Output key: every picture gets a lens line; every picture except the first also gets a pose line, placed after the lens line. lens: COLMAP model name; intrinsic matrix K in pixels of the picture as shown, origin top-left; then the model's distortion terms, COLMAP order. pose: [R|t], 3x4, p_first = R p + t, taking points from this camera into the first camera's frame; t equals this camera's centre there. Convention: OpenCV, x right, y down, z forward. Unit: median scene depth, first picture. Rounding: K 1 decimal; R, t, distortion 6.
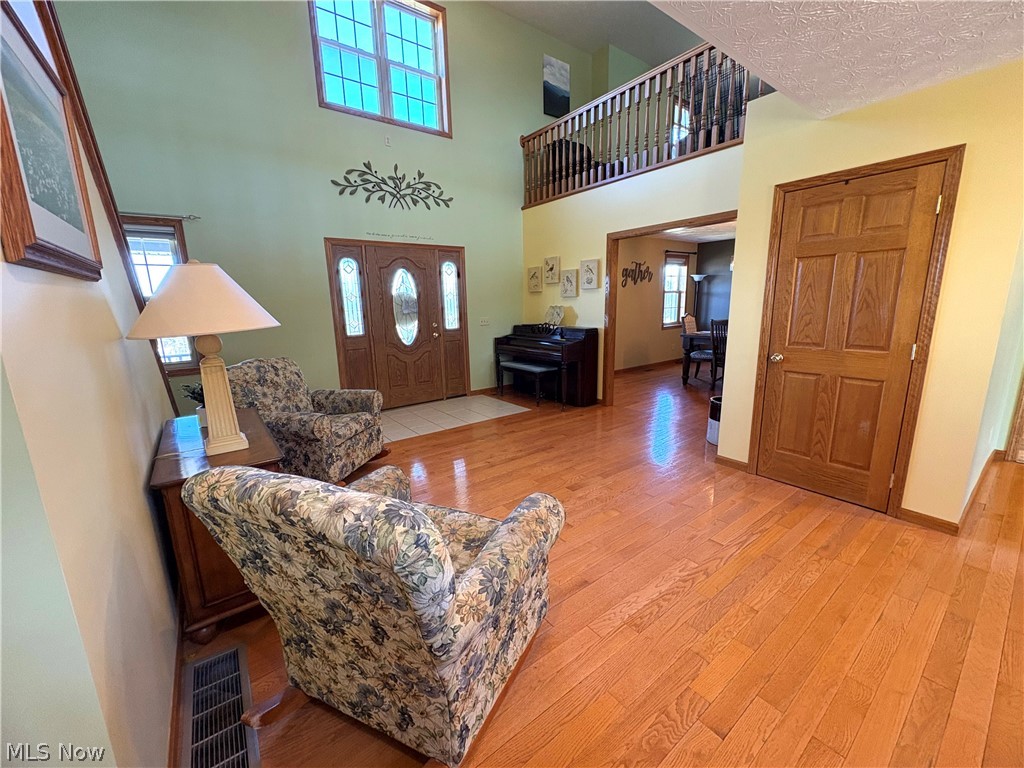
lens RADIAL K [[406.2, 0, 512.0], [0, 406.2, 384.0], [0, 0, 1]] dist [0.000041, -0.000246]
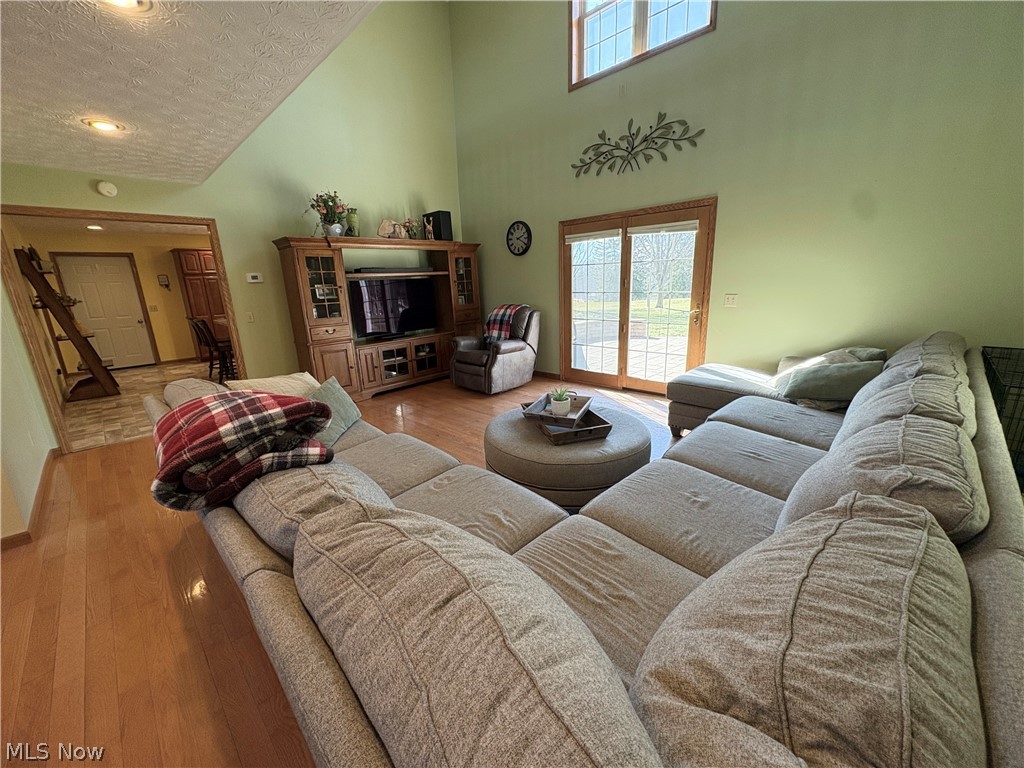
lens RADIAL K [[406.2, 0, 512.0], [0, 406.2, 384.0], [0, 0, 1]] dist [0.000041, -0.000246]
pose [[0.152182, 0.259104, -0.953785, 0.621918], [-0.166539, 0.957949, 0.233662, -0.151679], [0.974220, 0.123283, 0.188934, 0.627103]]
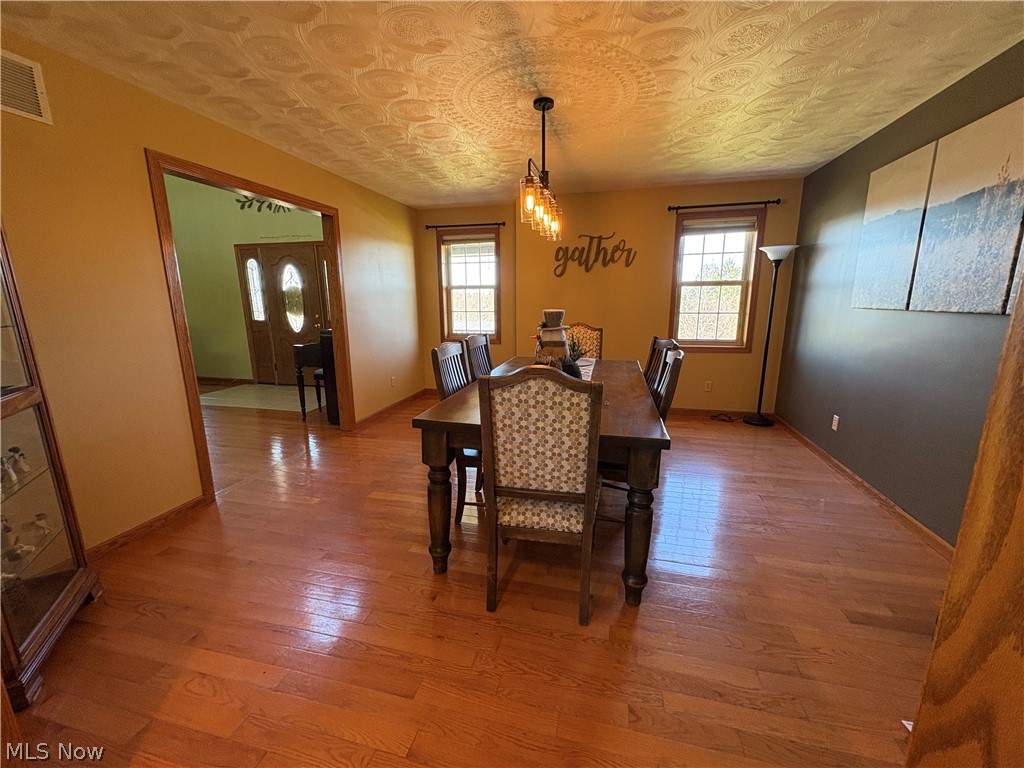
lens RADIAL K [[406.2, 0, 512.0], [0, 406.2, 384.0], [0, 0, 1]] dist [0.000041, -0.000246]
pose [[0.633505, 0.179483, -0.752633, 1.051361], [-0.167437, 0.981475, 0.093121, -0.167051], [0.755405, 0.067026, 0.651822, 0.753626]]
